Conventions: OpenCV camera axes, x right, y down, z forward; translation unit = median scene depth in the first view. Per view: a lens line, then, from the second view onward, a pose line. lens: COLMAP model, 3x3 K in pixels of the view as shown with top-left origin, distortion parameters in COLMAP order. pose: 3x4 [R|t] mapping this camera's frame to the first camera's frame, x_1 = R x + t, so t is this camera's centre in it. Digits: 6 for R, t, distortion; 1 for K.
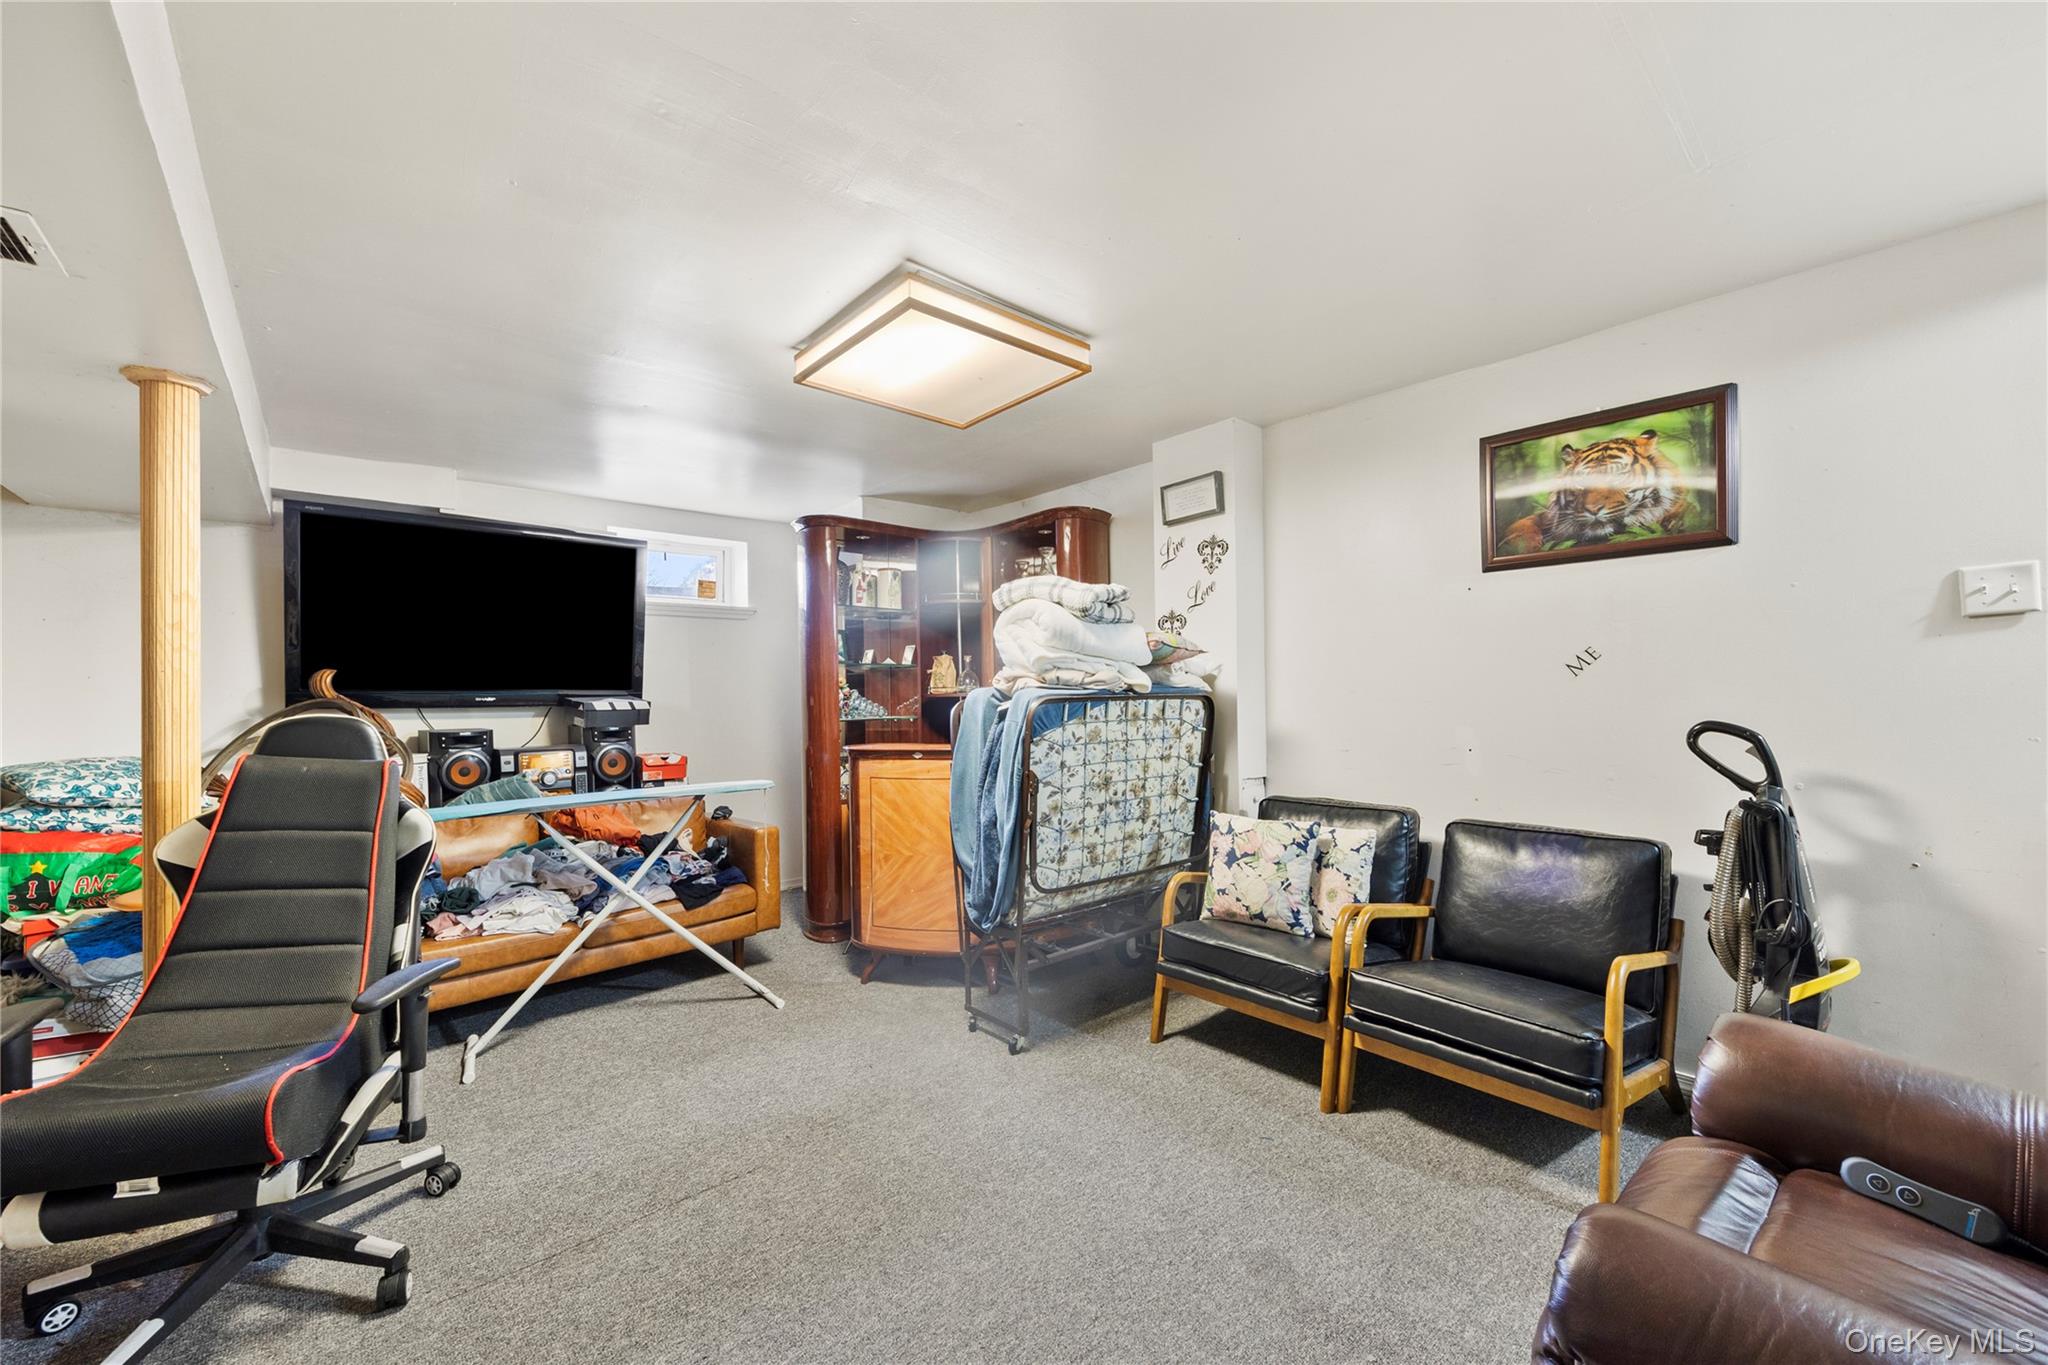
lens RADIAL K [[795.7, 0, 1024.1], [0, 795.7, 701.0], [0, 0, 1]] dist [-0.000612, -0.000058]
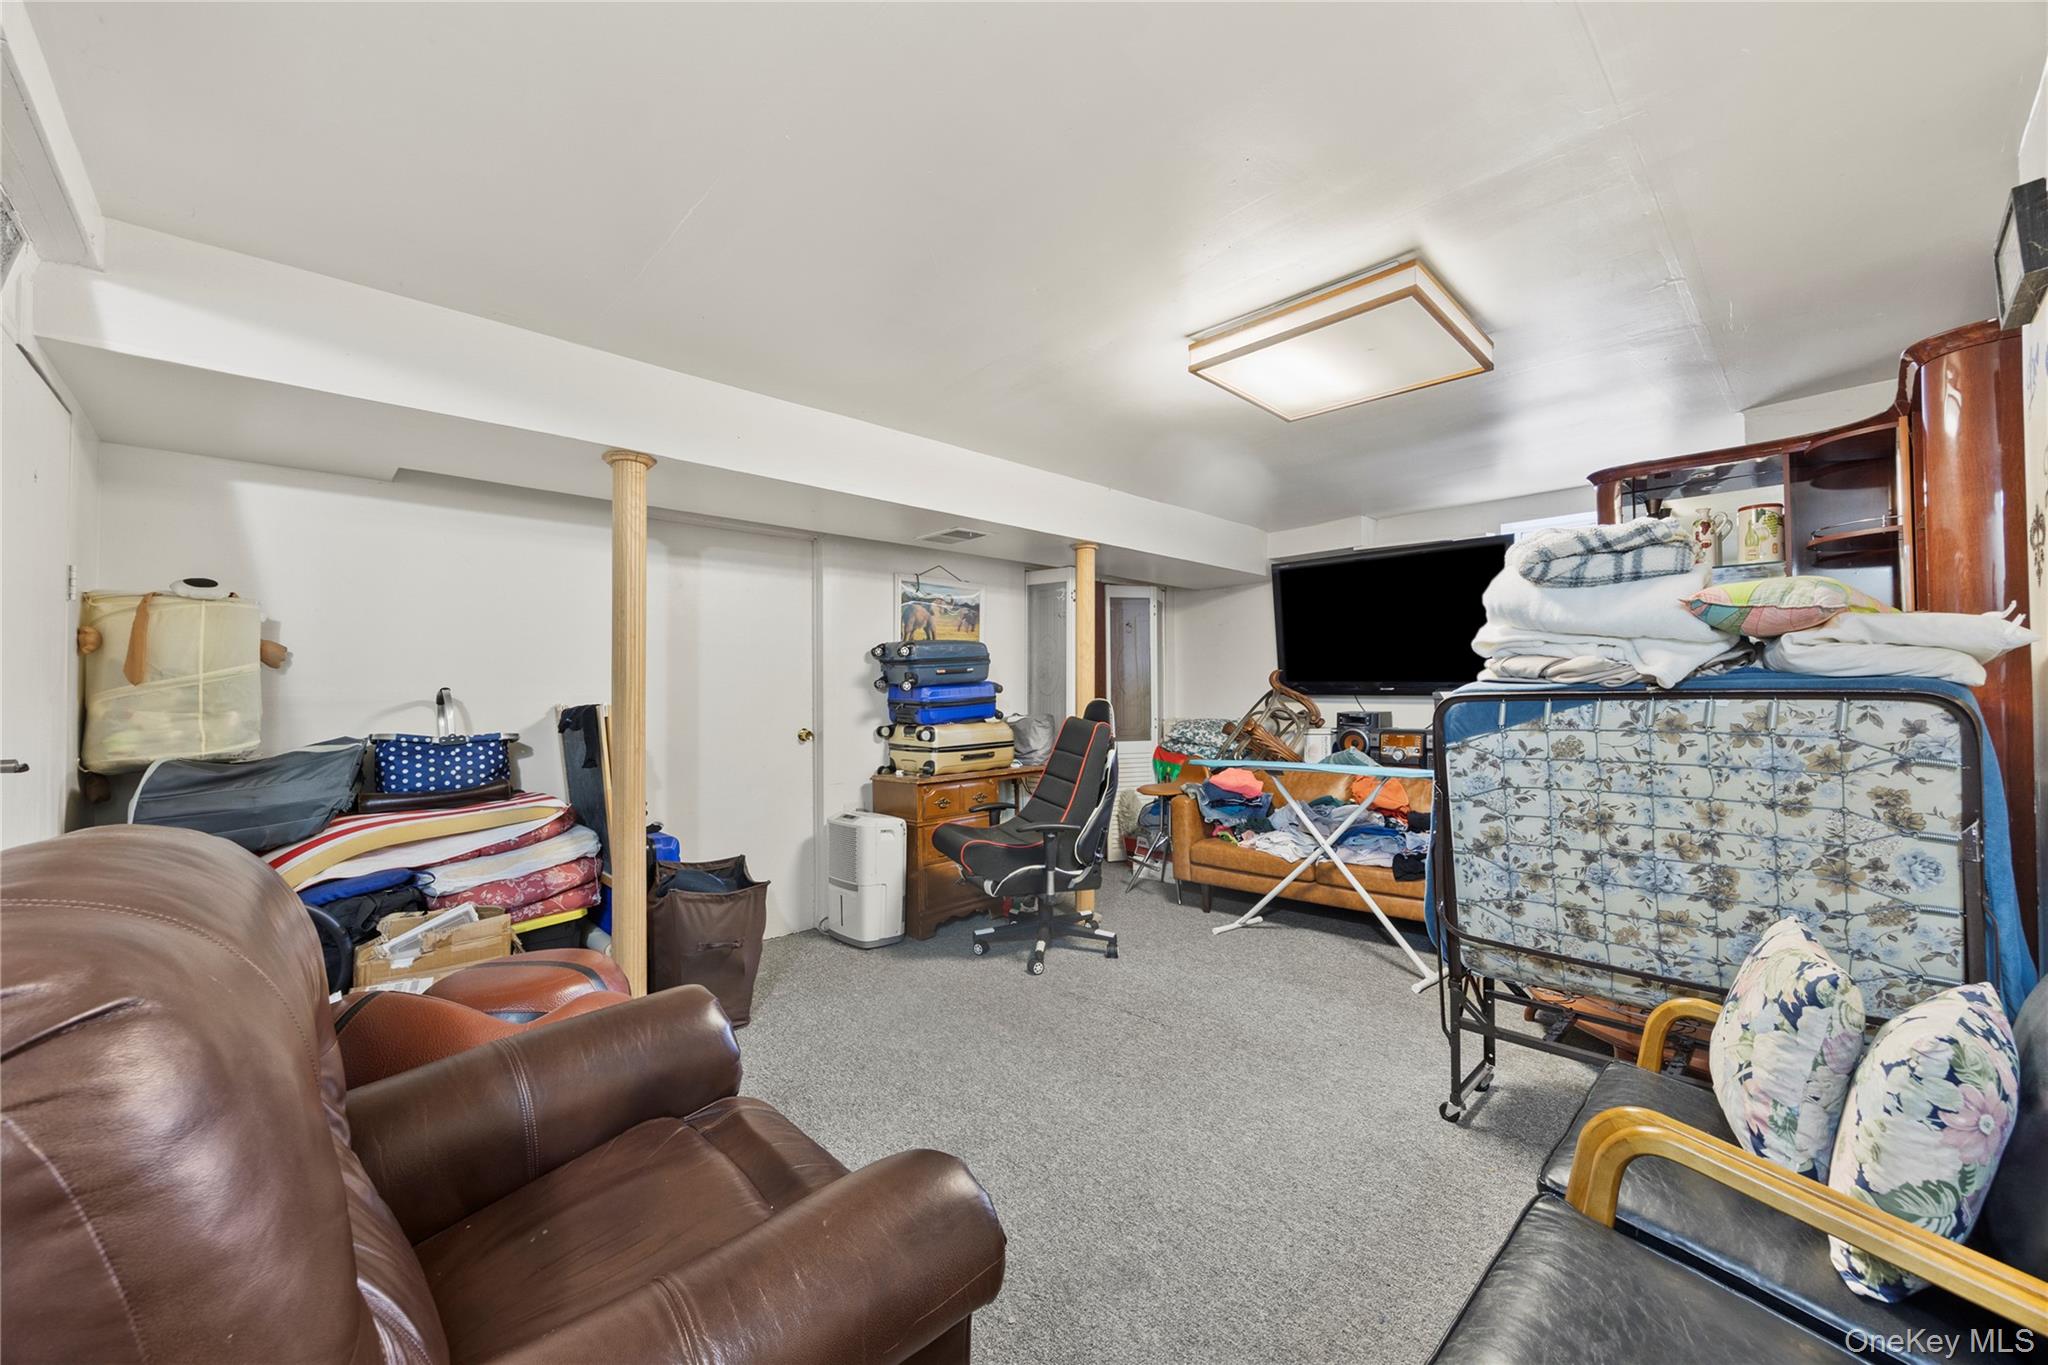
lens RADIAL K [[786.3, 0, 1024.0], [0, 786.3, 682.5], [0, 0, 1]] dist [-0.000618, -0.000008]
pose [[0.045400, -0.002120, -0.998967, 0.745655], [-0.000389, 0.999998, -0.002140, -0.013112], [0.998969, 0.000485, 0.045399, 0.486124]]
